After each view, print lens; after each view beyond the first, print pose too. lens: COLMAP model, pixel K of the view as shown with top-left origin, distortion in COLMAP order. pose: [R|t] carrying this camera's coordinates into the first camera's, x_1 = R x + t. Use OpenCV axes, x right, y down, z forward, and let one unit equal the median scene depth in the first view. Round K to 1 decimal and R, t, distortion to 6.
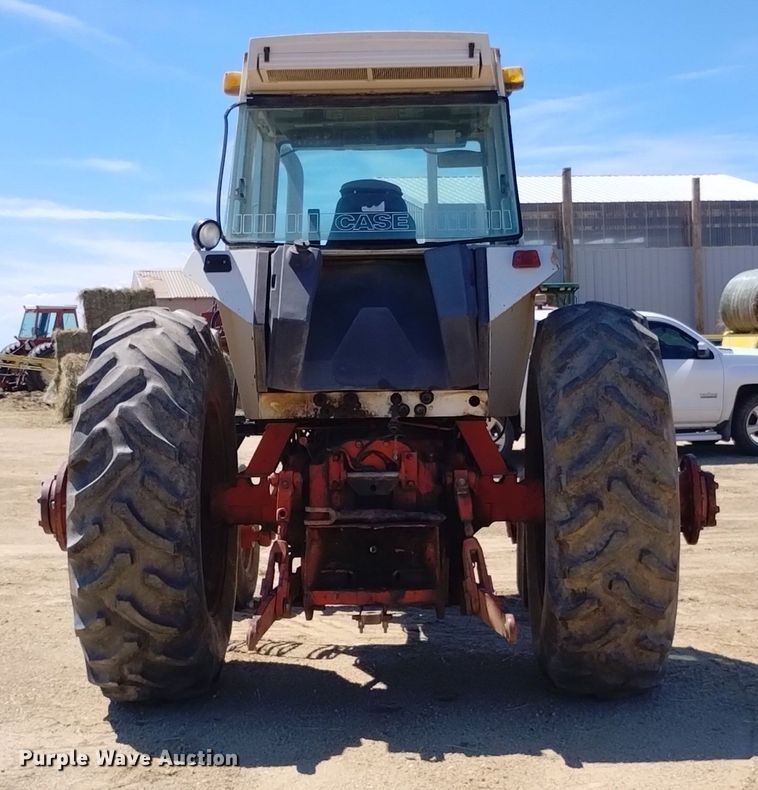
lens RADIAL K [[1565.9, 0, 379.0], [0, 1565.9, 395.0], [0, 0, 1]] dist [0.029346, 0.116654]
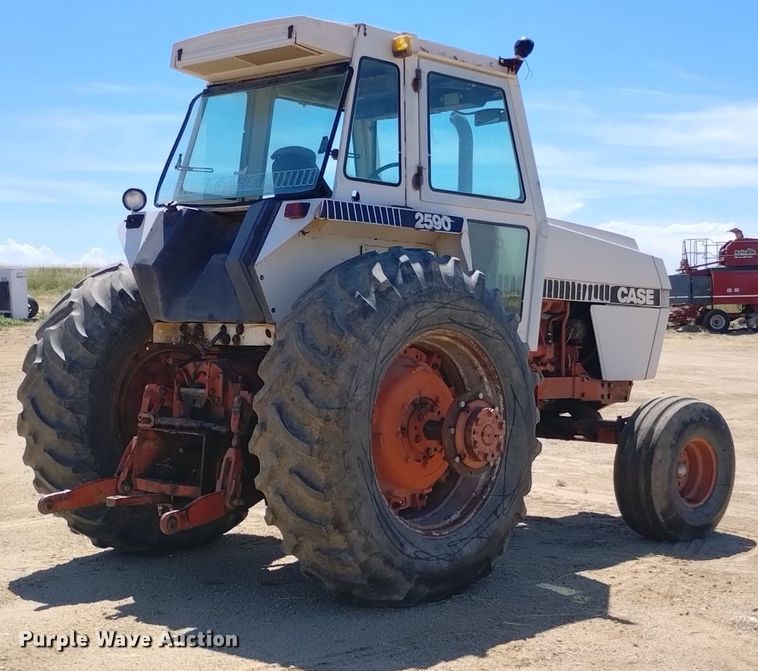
lens RADIAL K [[1352.6, 0, 379.0], [0, 1352.6, 335.5], [0, 0, 1]] dist [0.078098, 0.000331]
pose [[0.734262, 0.029930, -0.678206, 0.811318], [-0.025034, 0.999542, 0.017008, -0.013825], [0.678404, 0.004490, 0.734675, 0.310768]]
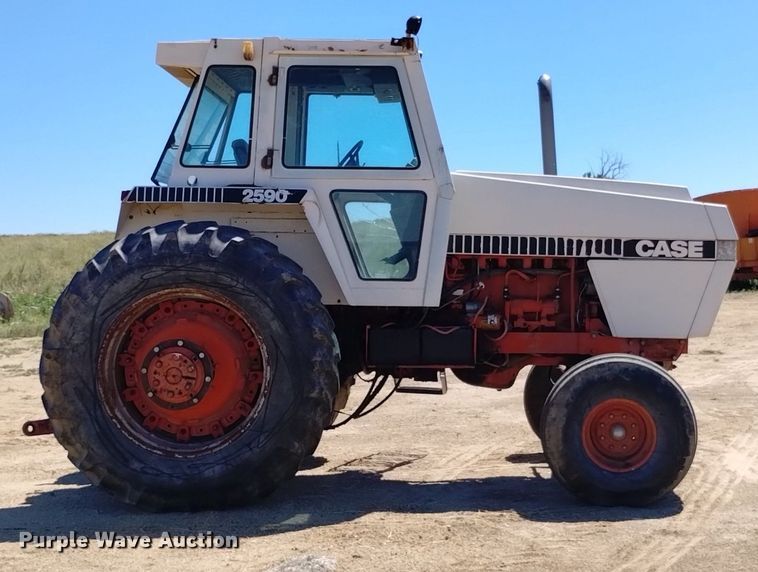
lens RADIAL K [[1262.8, 0, 426.0], [0, 1262.8, 282.6], [0, 0, 1]] dist [0.092907, -0.243145]
pose [[-0.009521, 0.023065, -0.999689, 1.298598], [0.000477, 0.999734, 0.023062, -0.033311], [0.999955, -0.000257, -0.009529, 1.302864]]
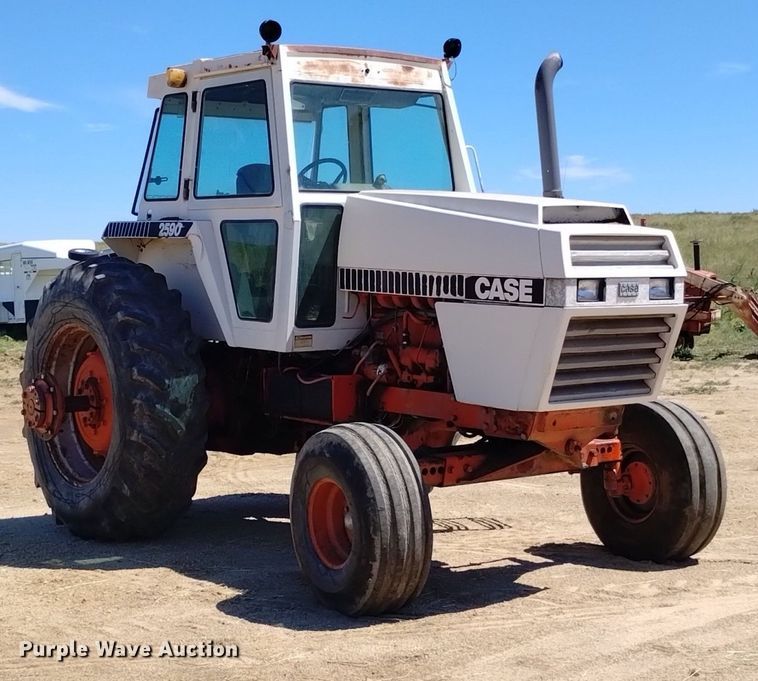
lens RADIAL K [[1484.3, 0, 379.0], [0, 1484.3, 340.5], [0, 0, 1]] dist [0.045478, -0.039177]
pose [[-0.794002, 0.052055, -0.605682, 0.779219], [0.014700, 0.997680, 0.066475, -0.073882], [0.607738, 0.043878, -0.792925, 2.337764]]
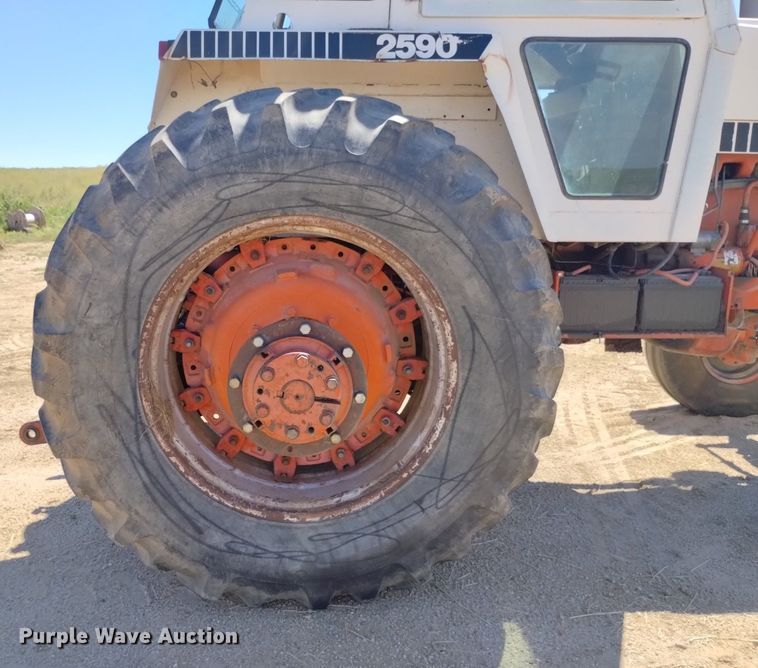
lens RADIAL K [[751.1, 0, 322.8], [0, 751.1, 332.0], [0, 0, 1]] dist [0.031700, -0.003020]
pose [[0.017240, 0.199183, -0.979811, 0.523235], [0.005009, 0.979927, 0.199295, -0.019506], [0.999839, -0.008343, 0.015896, 1.081813]]
